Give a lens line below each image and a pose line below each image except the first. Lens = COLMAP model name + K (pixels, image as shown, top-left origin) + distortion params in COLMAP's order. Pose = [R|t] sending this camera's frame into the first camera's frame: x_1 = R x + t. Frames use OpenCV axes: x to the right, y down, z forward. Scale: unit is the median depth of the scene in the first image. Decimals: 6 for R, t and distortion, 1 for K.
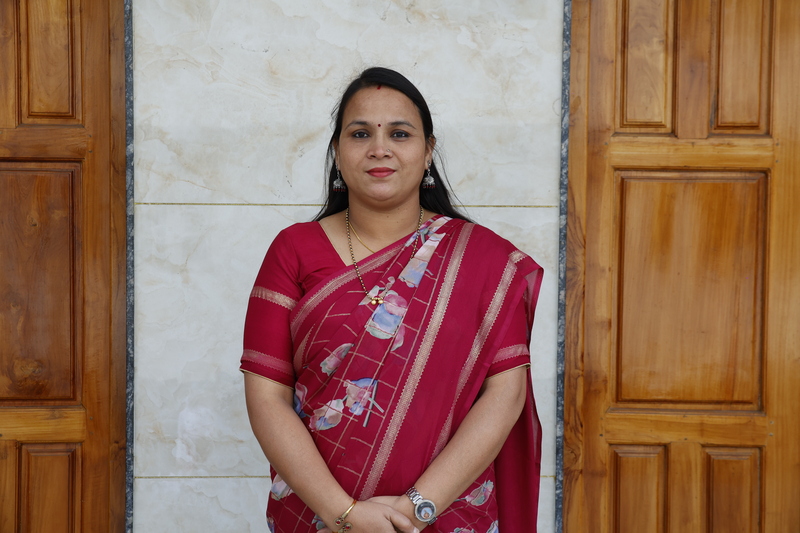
lens RADIAL K [[1219.9, 0, 398.9], [0, 1219.9, 259.1], [0, 0, 1]] dist [0.146991, 0.000000]
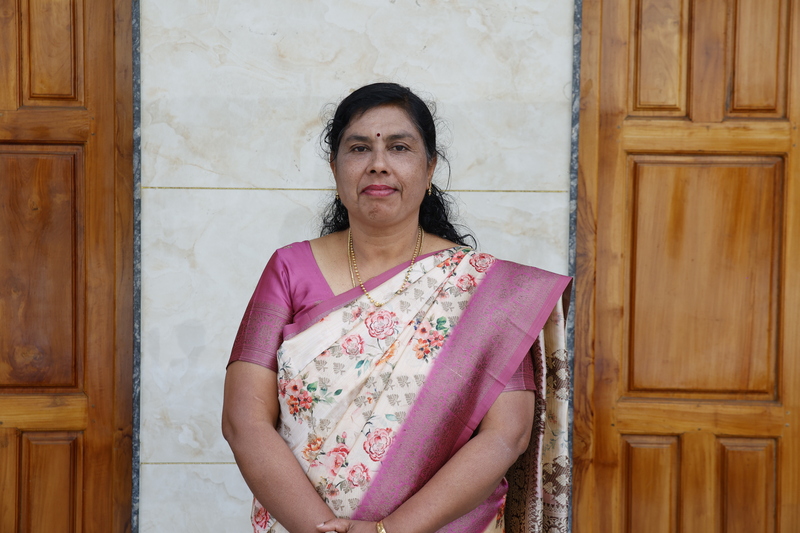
lens RADIAL K [[1418.4, 0, 396.6], [0, 1418.4, 259.5], [0, 0, 1]] dist [0.216649, 0.000000]
pose [[0.999997, 0.002313, -0.000920, -0.007250], [-0.002307, 0.999982, 0.005522, 0.005661], [0.000933, -0.005519, 0.999984, -0.143386]]
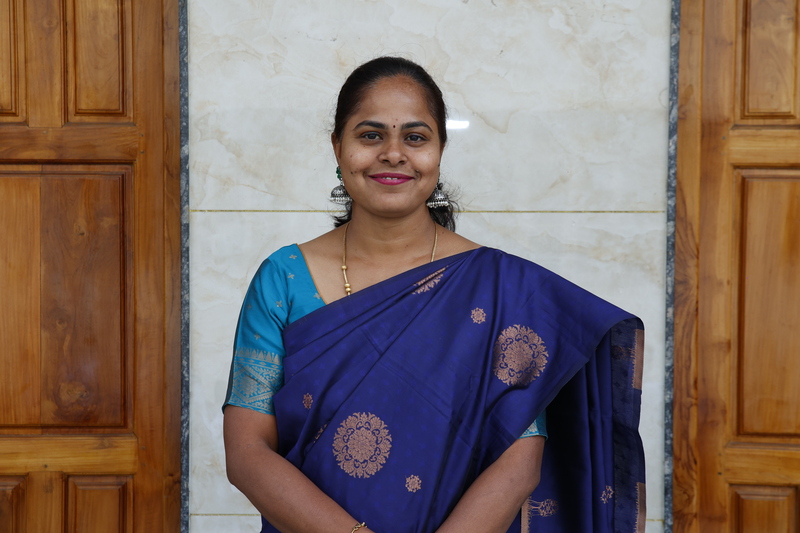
lens RADIAL K [[1435.8, 0, 401.2], [0, 1435.8, 258.7], [0, 0, 1]] dist [0.222662, 0.000000]
pose [[0.997409, -0.001594, -0.071928, 0.014986], [0.001500, 0.999998, -0.001363, -0.007630], [0.071930, 0.001252, 0.997409, -0.044324]]
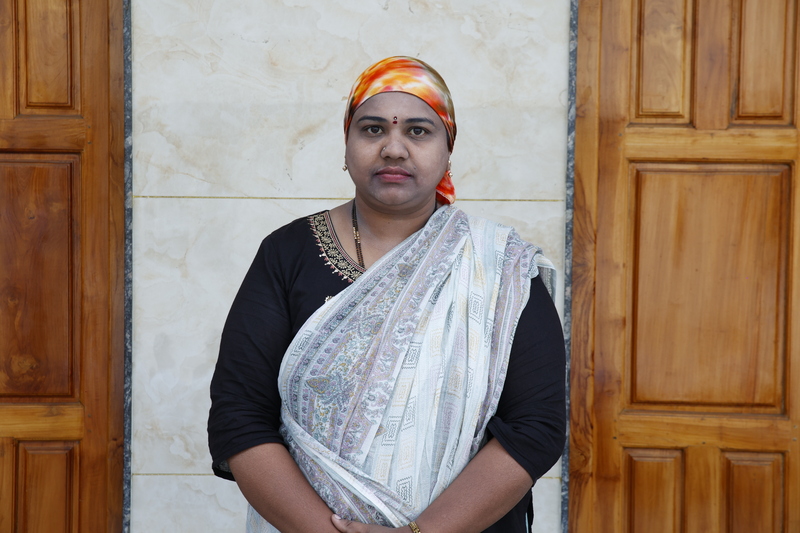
lens RADIAL K [[1418.4, 0, 397.1], [0, 1418.4, 258.8], [0, 0, 1]] dist [0.216649, 0.000000]
pose [[0.999213, 0.003852, -0.039481, 0.039130], [-0.003749, 0.999989, 0.002692, 0.000781], [0.039491, -0.002541, 0.999217, -0.128544]]
